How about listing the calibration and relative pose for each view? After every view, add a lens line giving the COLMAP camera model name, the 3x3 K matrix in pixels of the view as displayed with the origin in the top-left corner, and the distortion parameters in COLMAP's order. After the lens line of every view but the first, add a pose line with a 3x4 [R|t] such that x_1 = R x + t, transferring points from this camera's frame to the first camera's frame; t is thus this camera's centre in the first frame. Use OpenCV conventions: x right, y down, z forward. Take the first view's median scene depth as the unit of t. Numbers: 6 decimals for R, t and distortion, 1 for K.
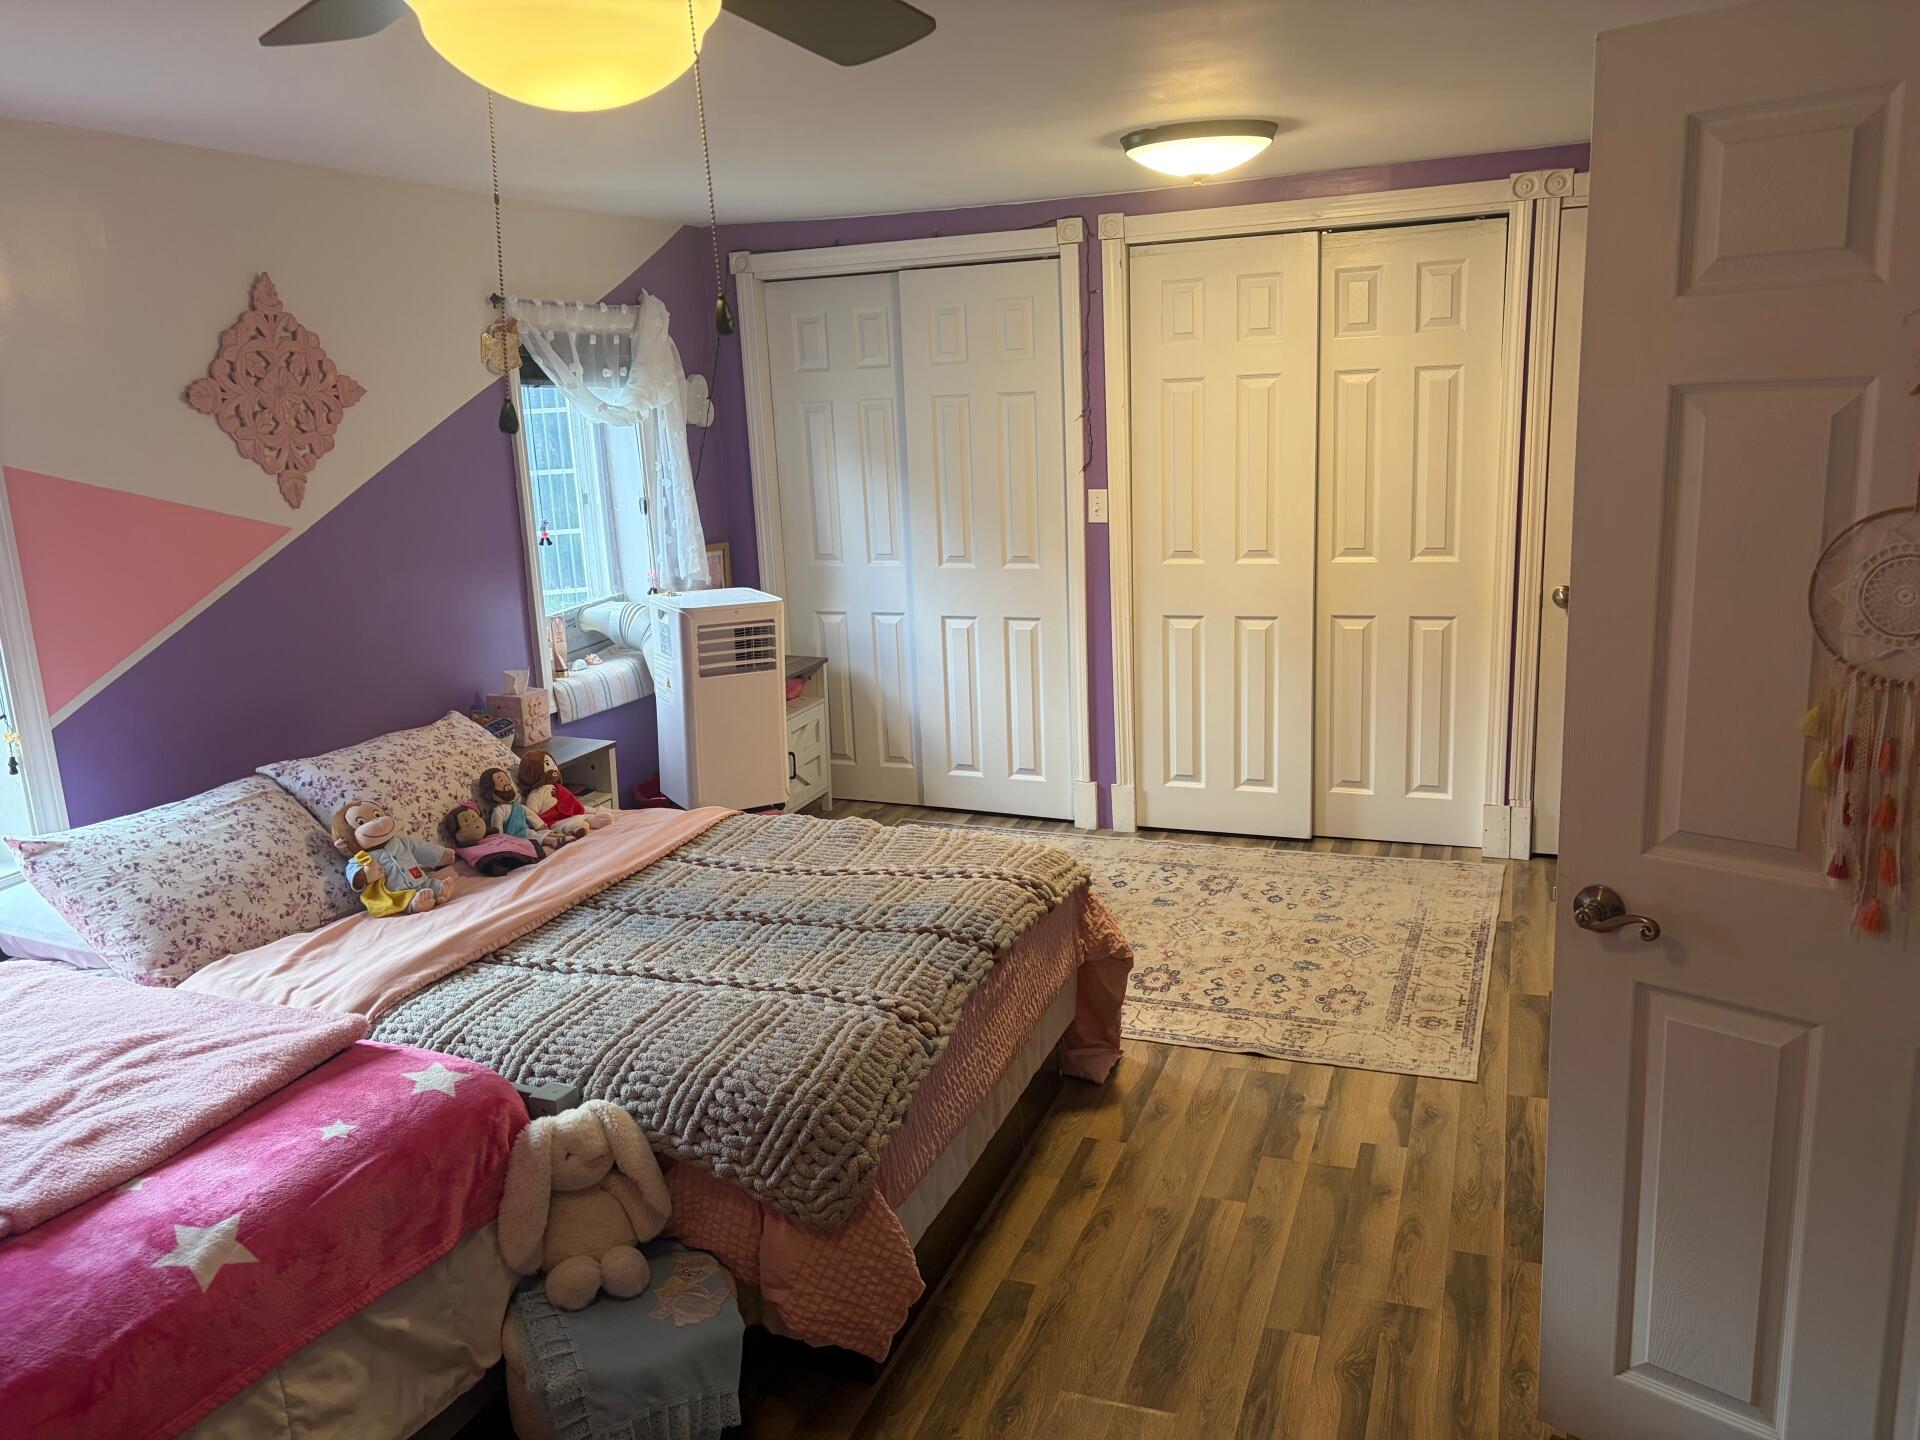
lens RADIAL K [[1450.6, 0, 957.8], [0, 1450.6, 715.1], [0, 0, 1]] dist [0.035529, -0.029380]
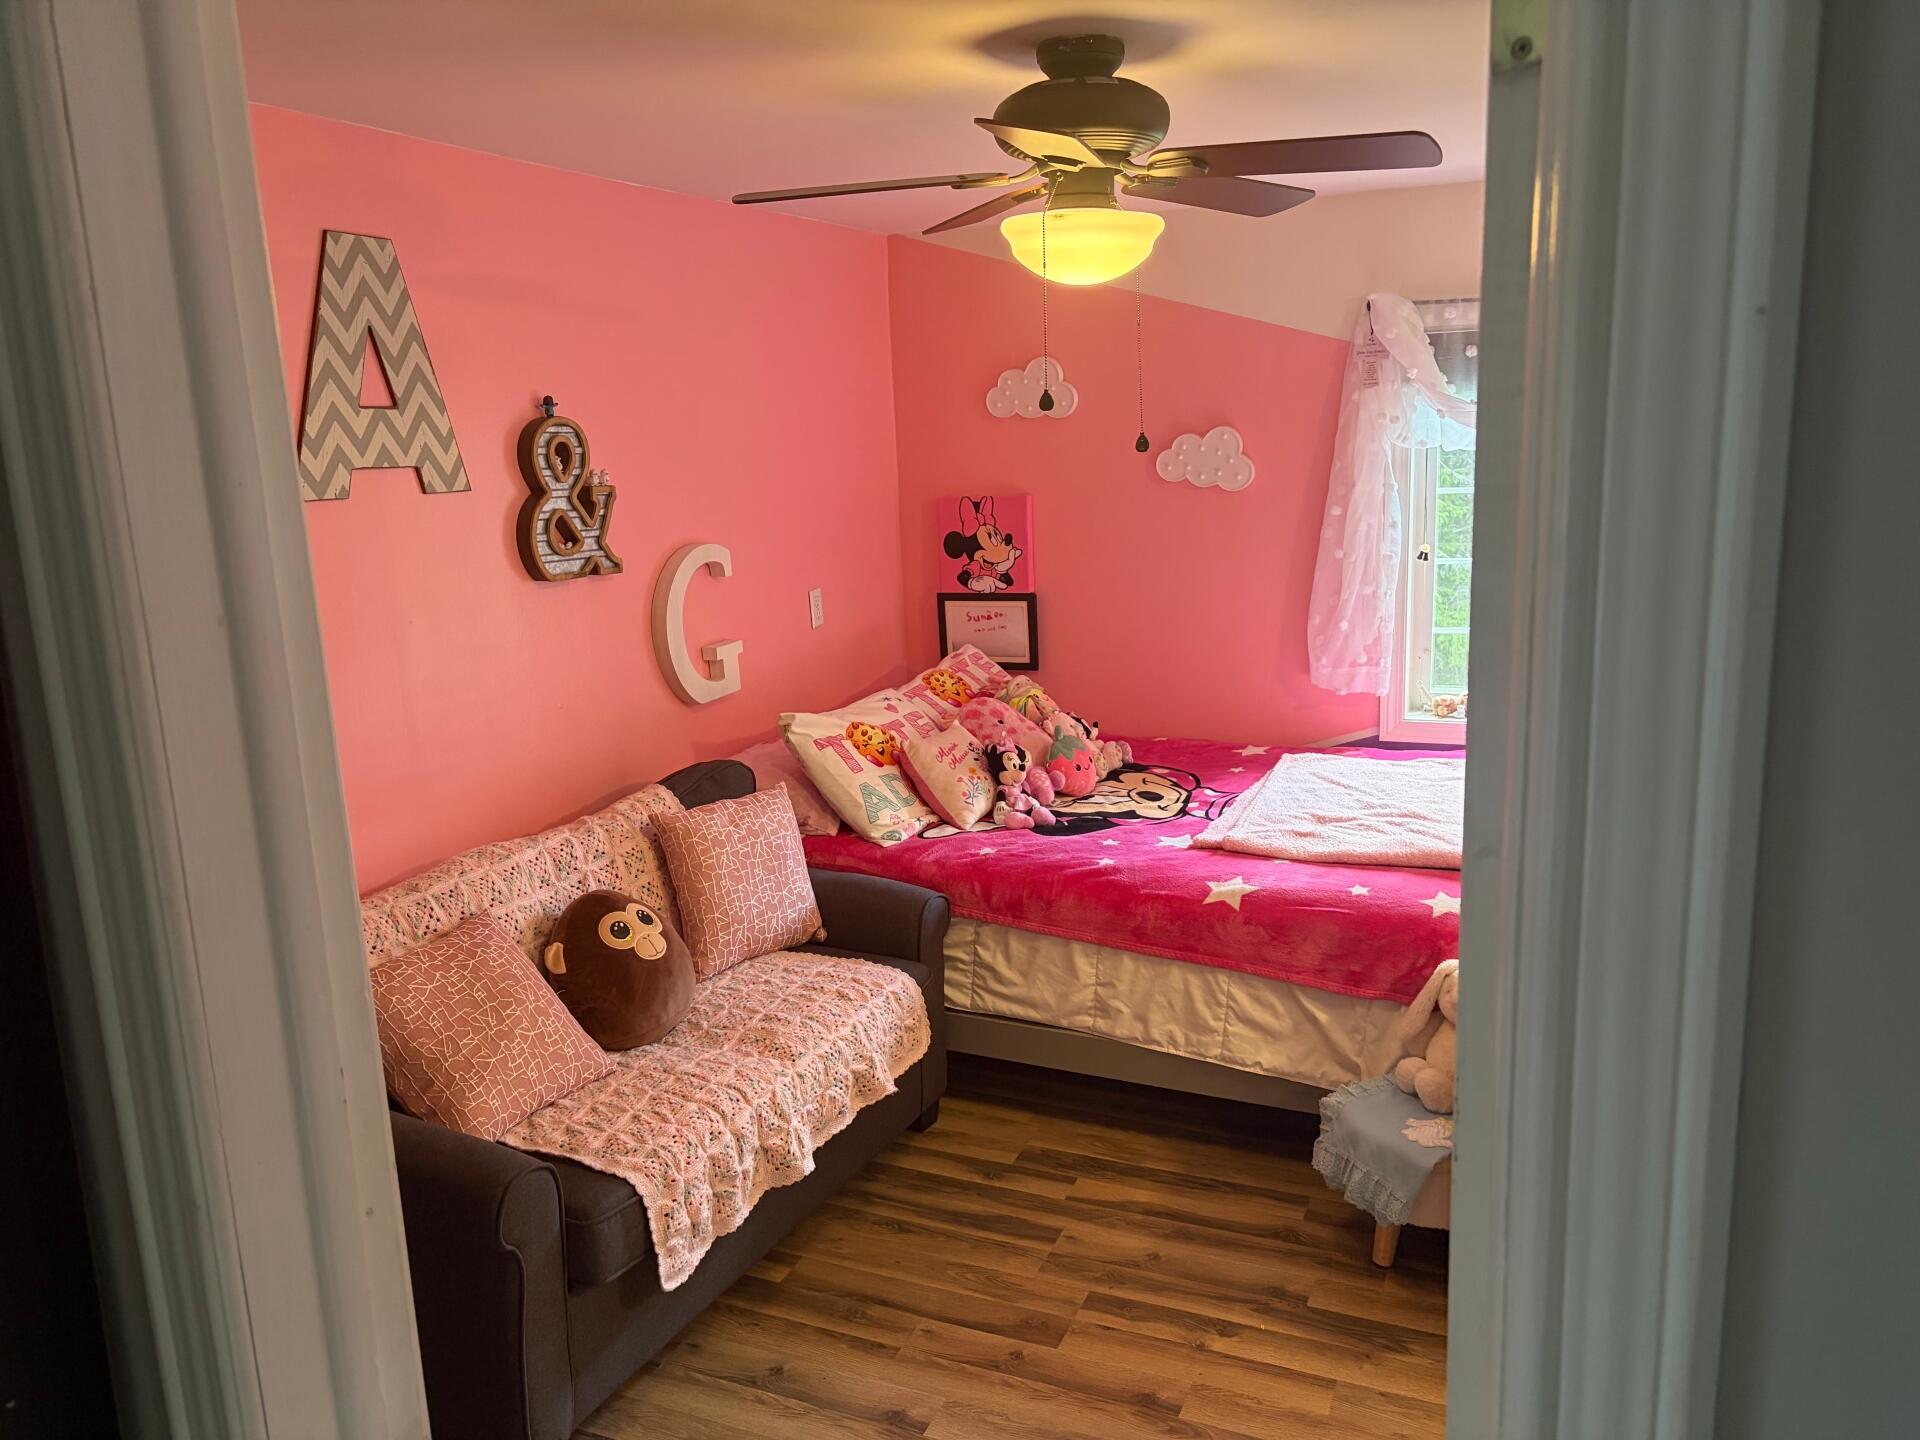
lens RADIAL K [[1450.6, 0, 963.0], [0, 1450.6, 711.3], [0, 0, 1]] dist [0.035529, -0.029380]
pose [[-0.019482, 0.251512, -0.967658, 0.929737], [-0.185079, 0.950207, 0.250702, -0.182129], [0.982530, 0.183978, 0.028037, 0.482200]]
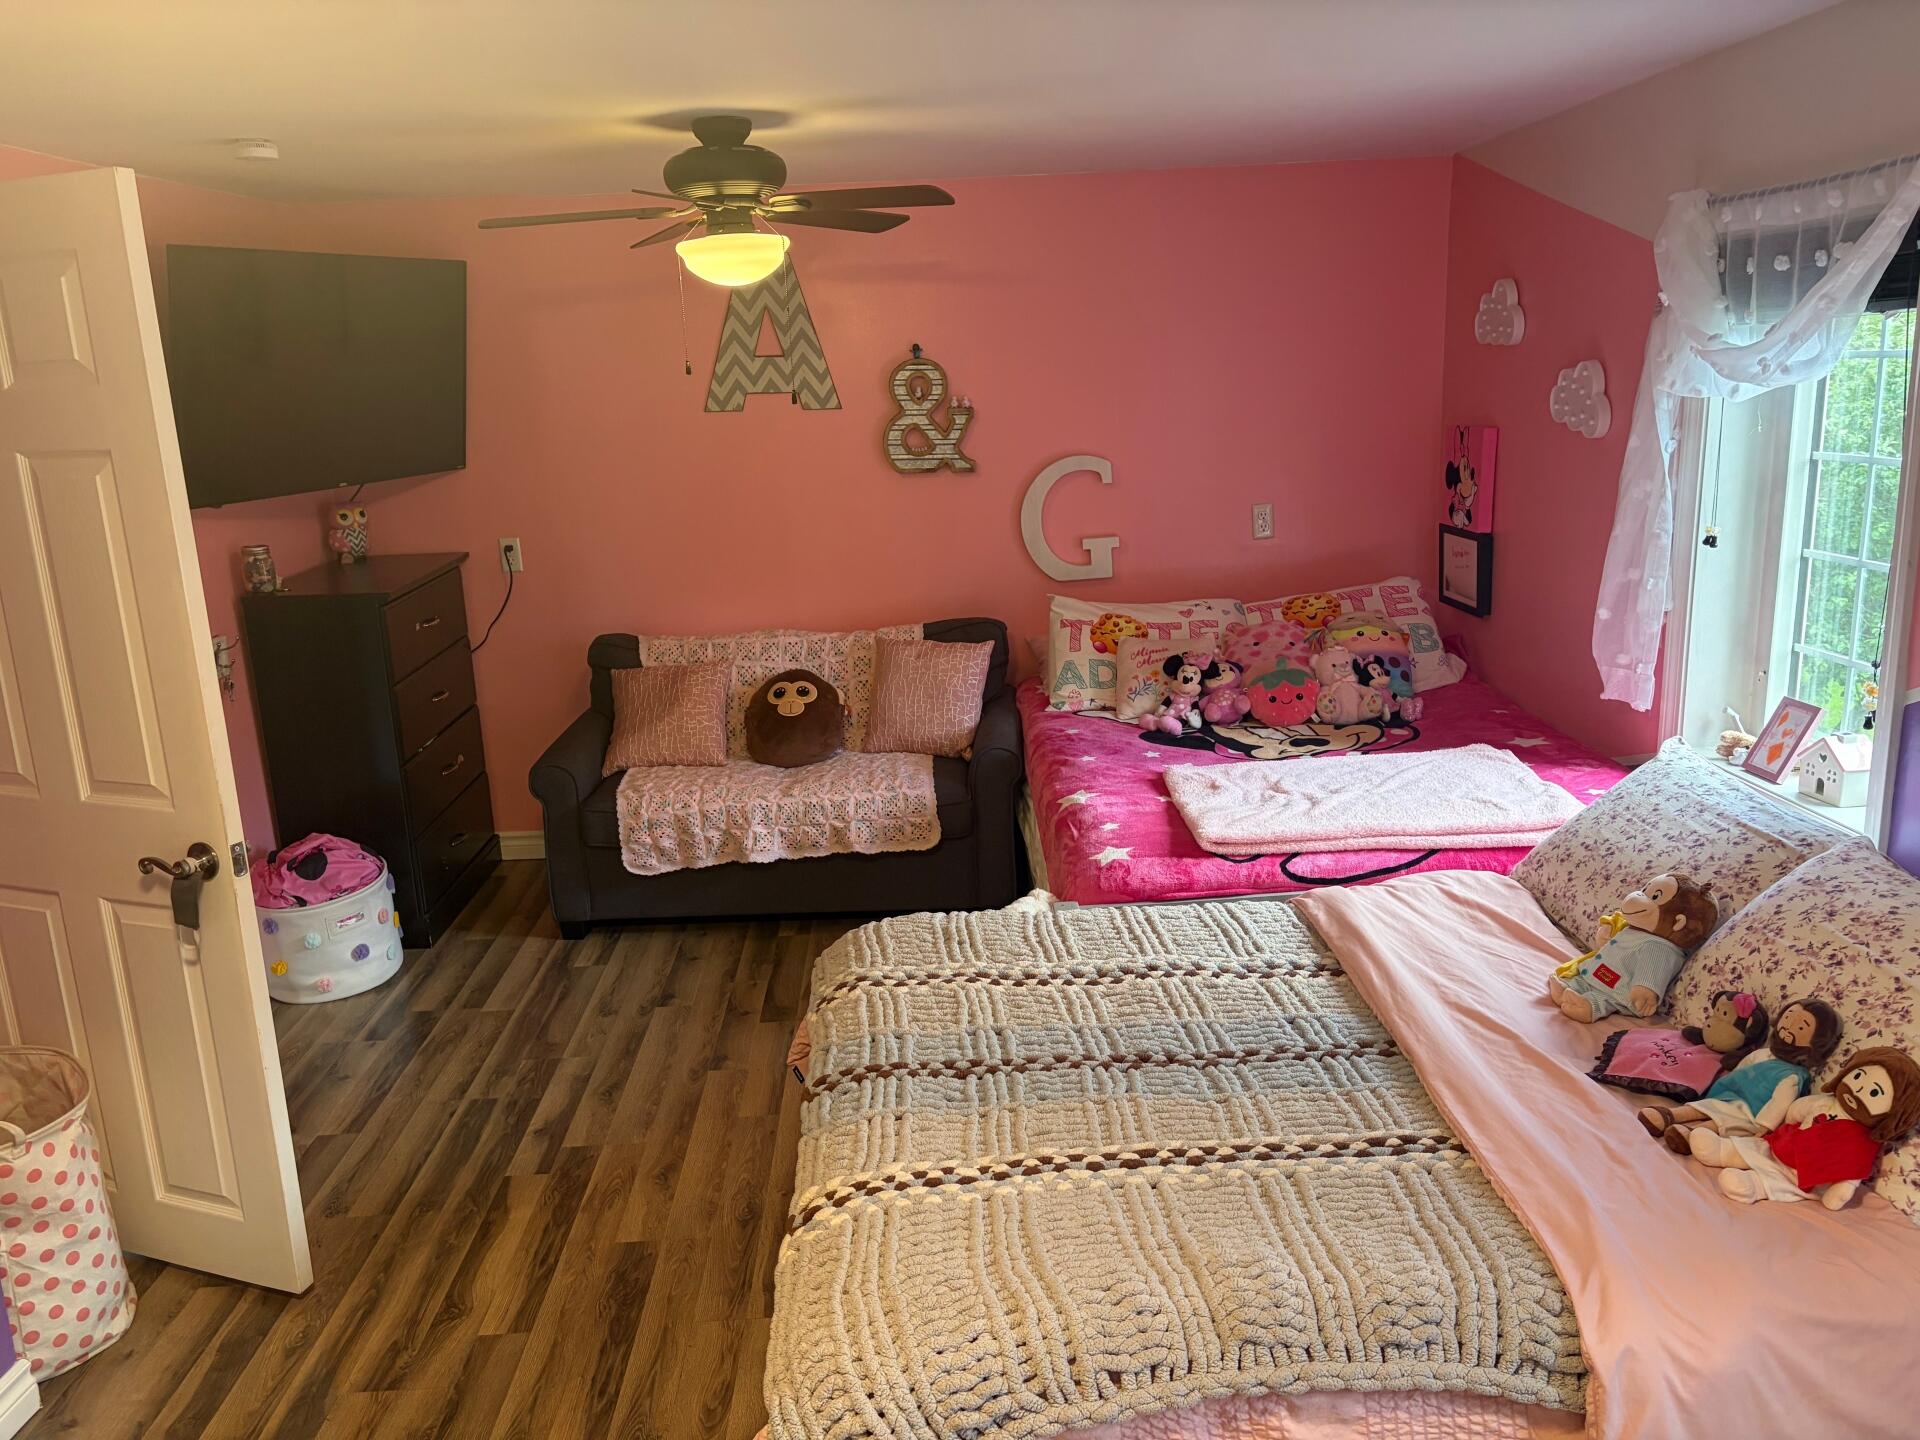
lens RADIAL K [[1450.6, 0, 967.0], [0, 1450.6, 723.6], [0, 0, 1]] dist [0.035529, -0.029380]
pose [[-0.912049, 0.182441, -0.367261, 0.260525], [-0.001498, 0.894096, 0.447873, -0.491693], [0.410077, 0.409033, -0.815186, 2.031187]]
